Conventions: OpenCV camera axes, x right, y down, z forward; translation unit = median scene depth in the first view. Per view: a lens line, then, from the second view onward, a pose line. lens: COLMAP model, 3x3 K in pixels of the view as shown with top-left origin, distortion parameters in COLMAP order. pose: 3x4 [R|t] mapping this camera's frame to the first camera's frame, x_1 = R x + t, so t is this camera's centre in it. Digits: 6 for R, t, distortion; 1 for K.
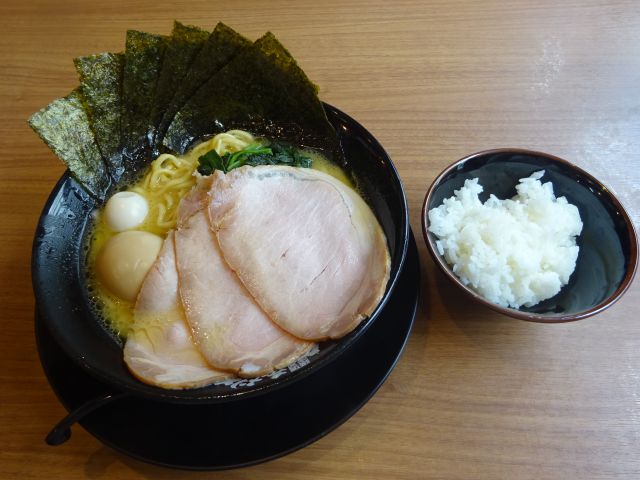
lens RADIAL K [[474.5, 0, 320.0], [0, 474.5, 240.0], [0, 0, 1]] dist [-0.005196, 0.001635]
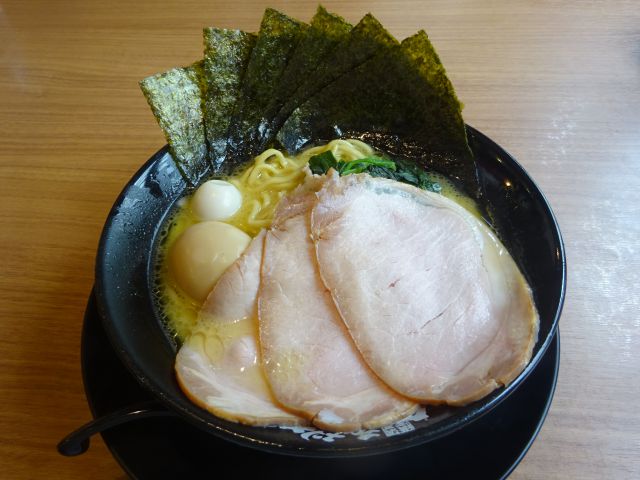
lens RADIAL K [[474.5, 0, 320.0], [0, 474.5, 240.0], [0, 0, 1]] dist [-0.005196, 0.001635]
pose [[0.969889, 0.194548, -0.146513, -0.087202], [-0.213352, 0.968831, -0.125885, 0.079996], [0.117456, 0.153353, 0.981166, 0.186126]]
